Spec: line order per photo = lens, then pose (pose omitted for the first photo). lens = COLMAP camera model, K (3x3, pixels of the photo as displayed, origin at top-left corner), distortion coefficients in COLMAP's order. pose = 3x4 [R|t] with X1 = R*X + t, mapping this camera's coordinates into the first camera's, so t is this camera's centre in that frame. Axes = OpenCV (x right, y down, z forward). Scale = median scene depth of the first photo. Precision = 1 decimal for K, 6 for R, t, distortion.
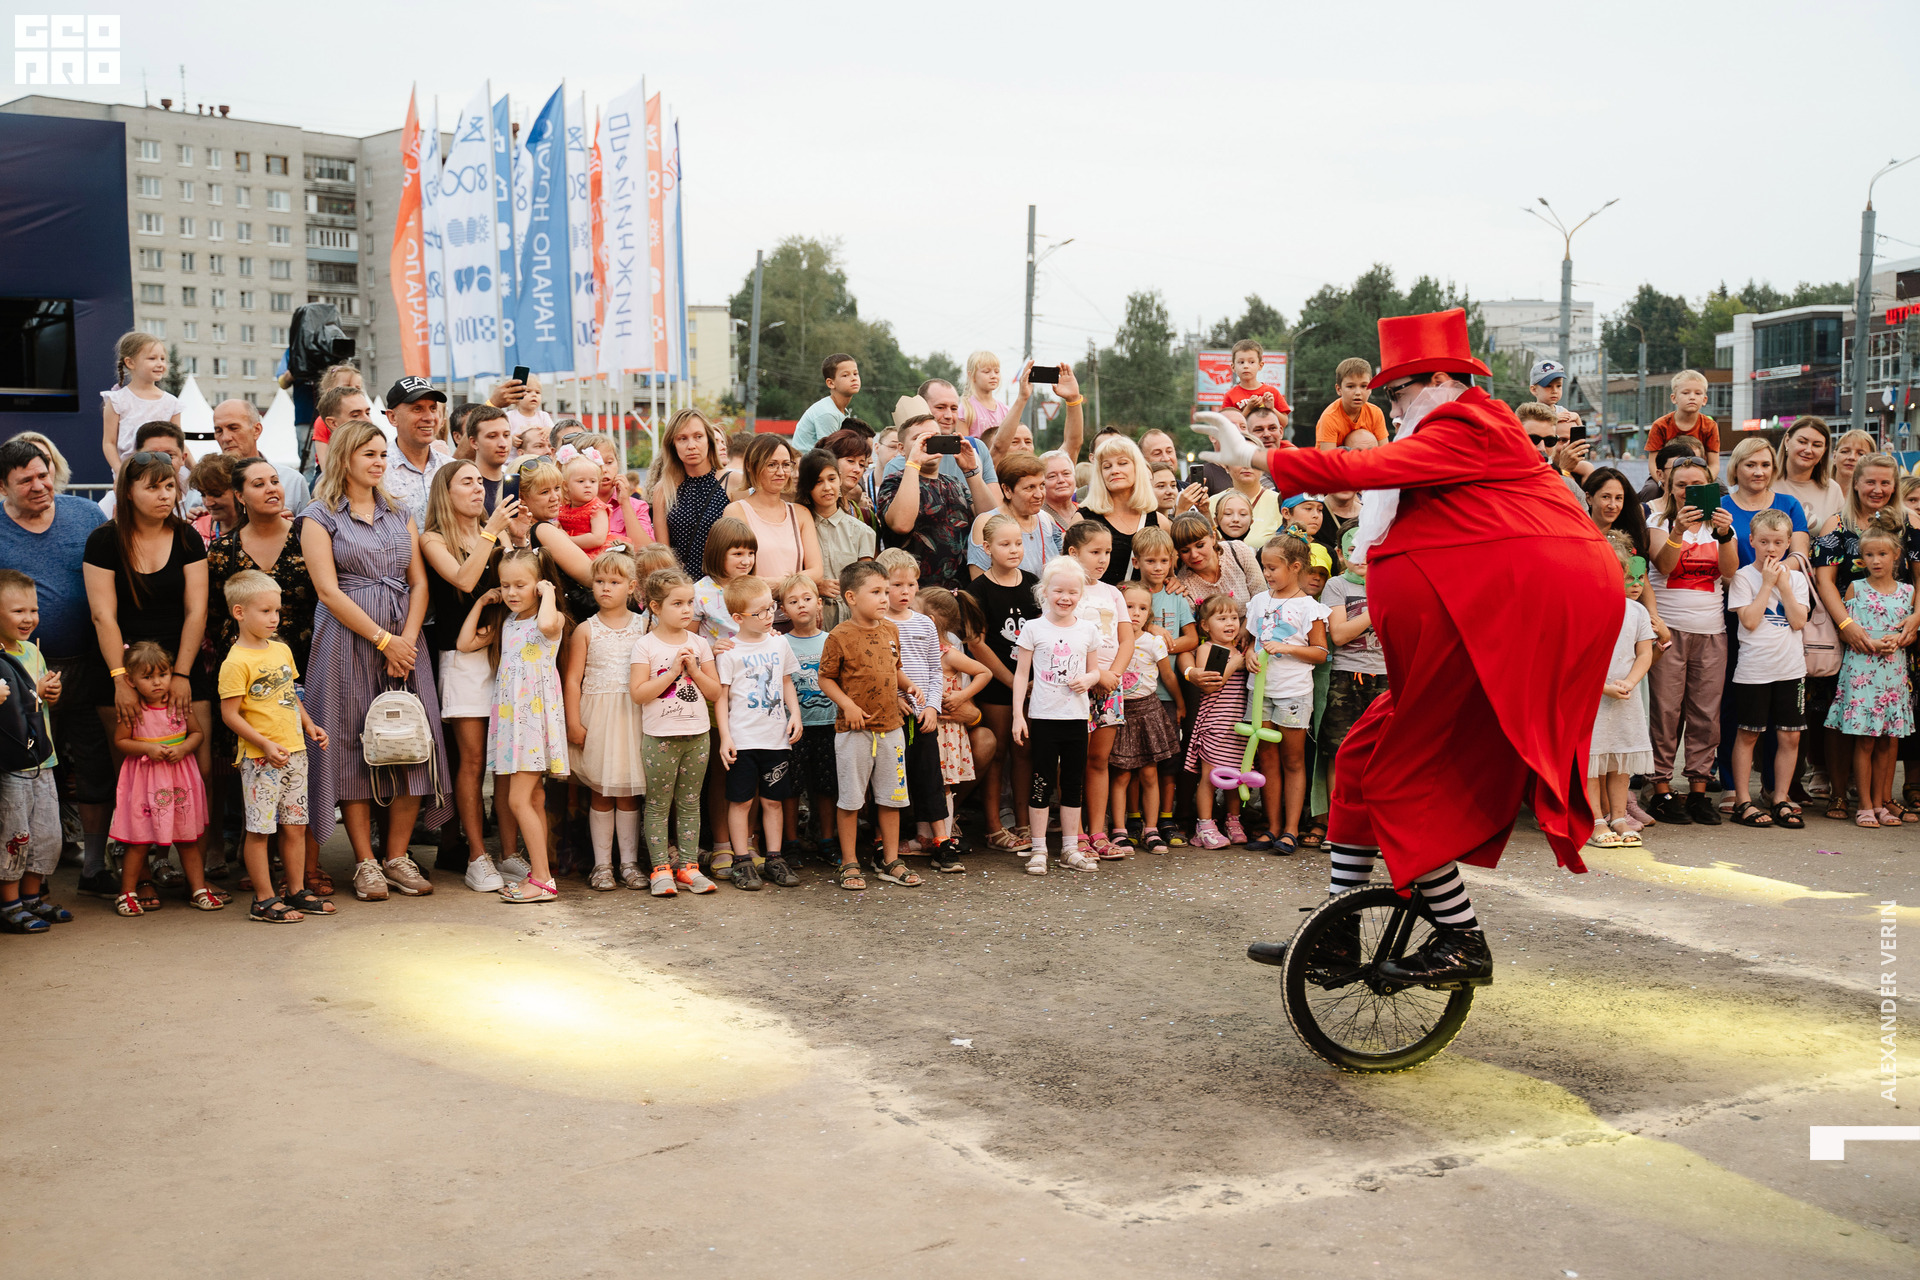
lens RADIAL K [[2180.7, 0, 960.0], [0, 2180.7, 640.0], [0, 0, 1]] dist [-0.032127, 0.004942]
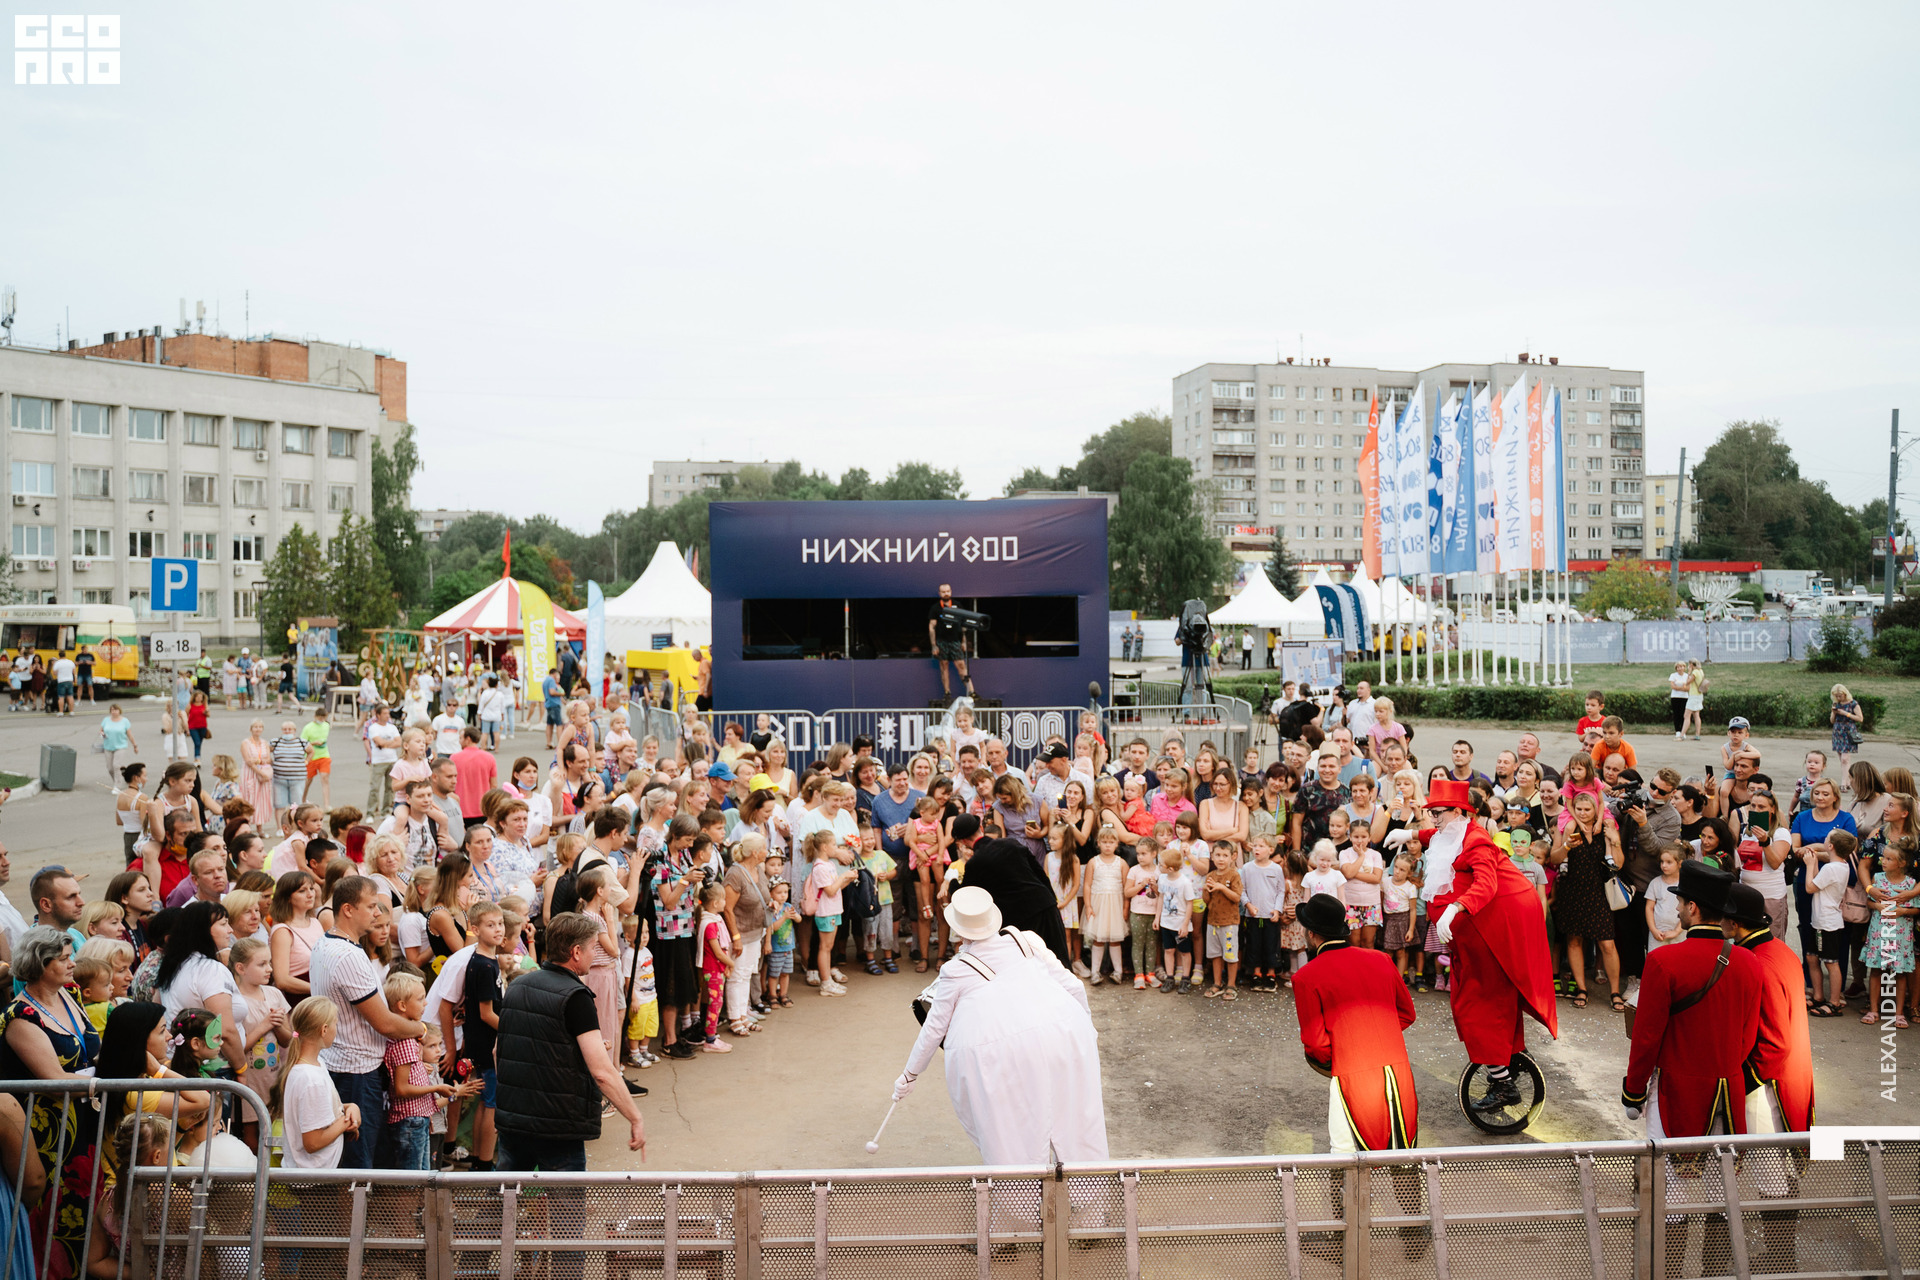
lens RADIAL K [[1567.4, 0, 960.0], [0, 1567.4, 640.0], [0, 0, 1]] dist [-0.101221, 0.068291]
pose [[0.832725, 0.014728, -0.553492, 0.052013], [-0.033325, 0.999167, -0.023549, -0.016820], [0.552684, 0.038055, 0.832522, -0.037051]]
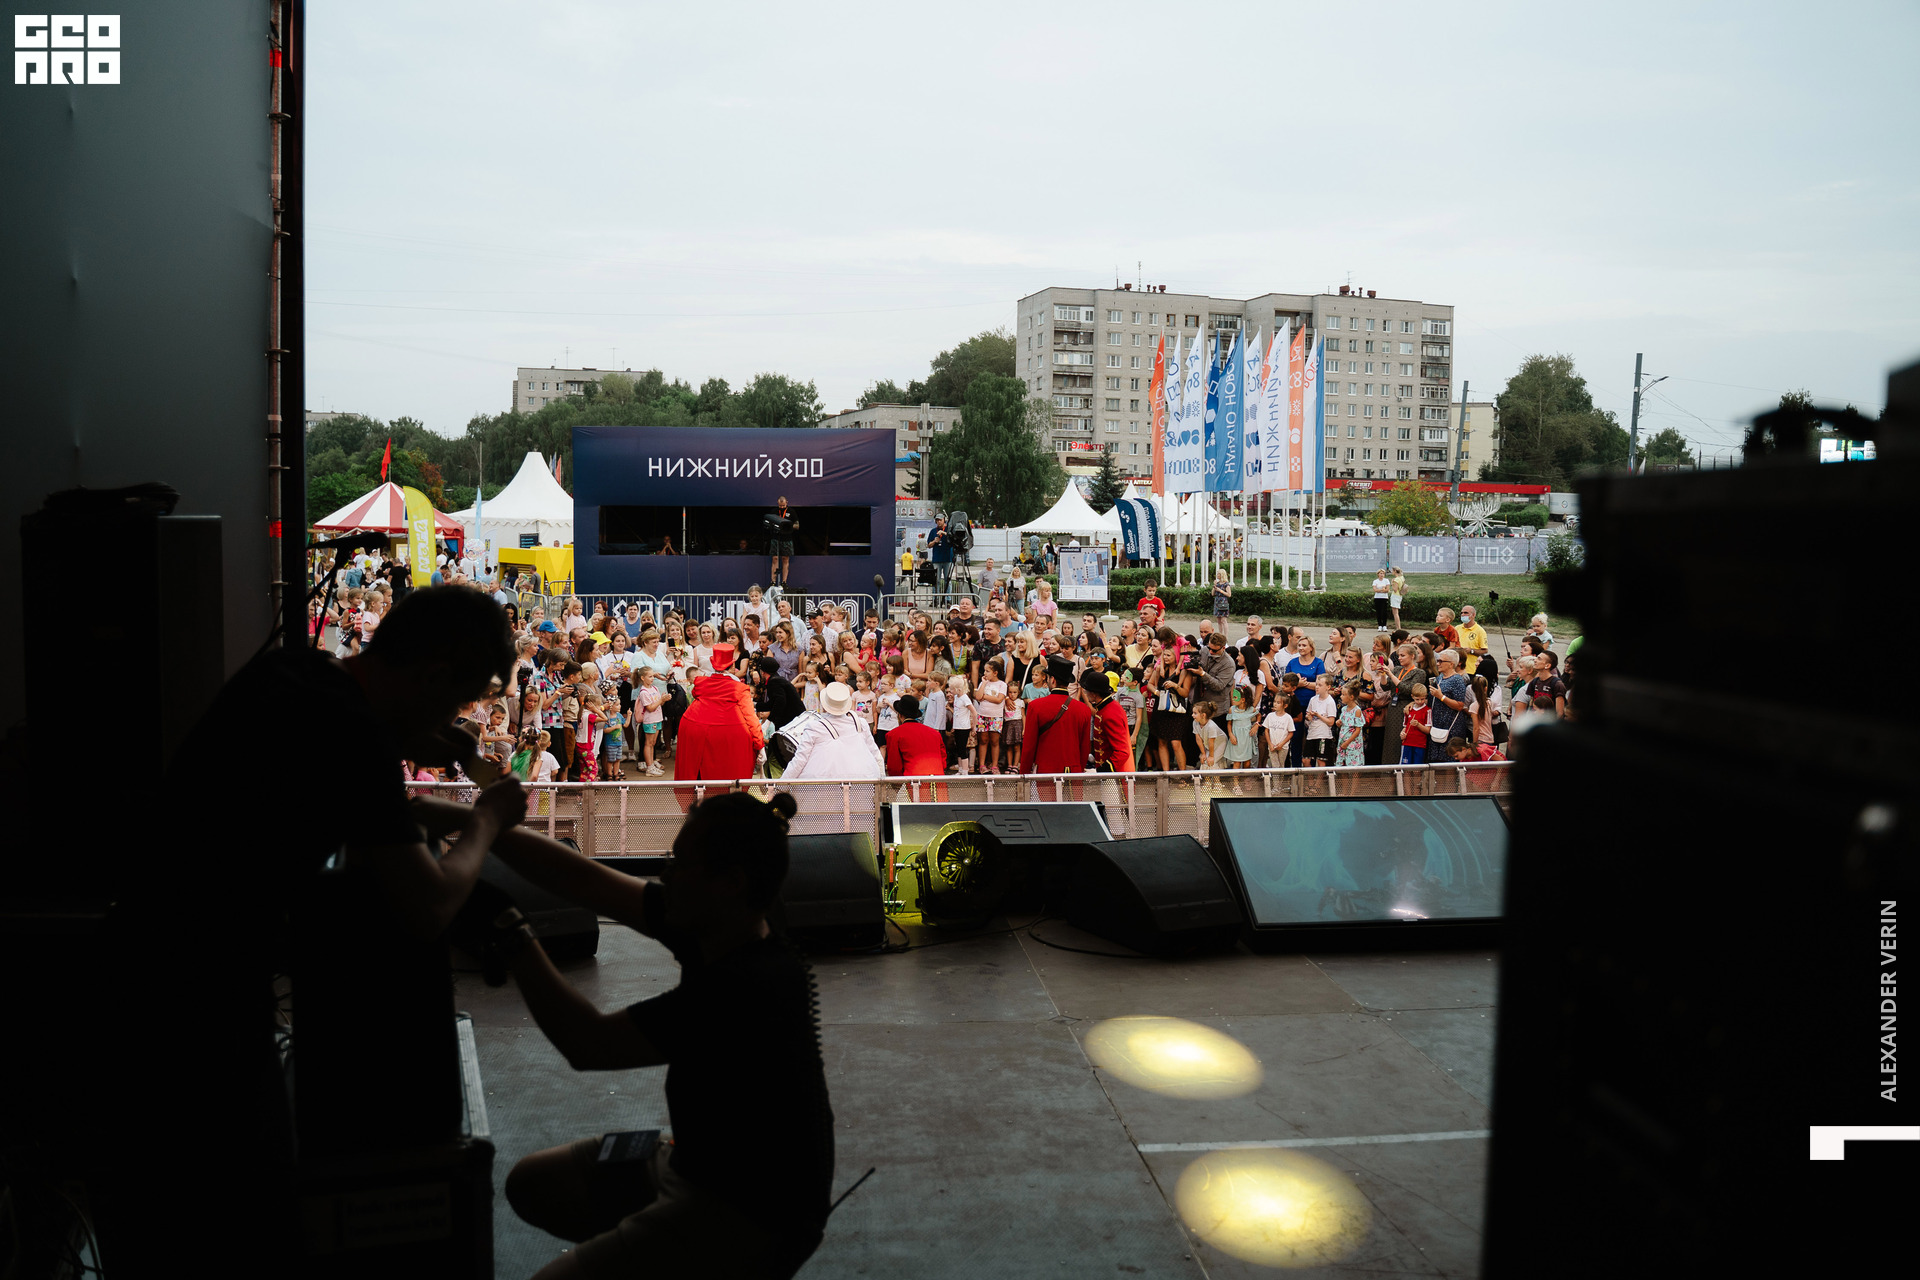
lens RADIAL K [[1567.4, 0, 960.0], [0, 1567.4, 640.0], [0, 0, 1]] dist [-0.101221, 0.068291]
pose [[0.876176, 0.055379, -0.478799, 0.099221], [-0.045725, 0.998447, 0.031809, -0.014436], [0.479817, -0.005977, 0.877348, -0.087983]]
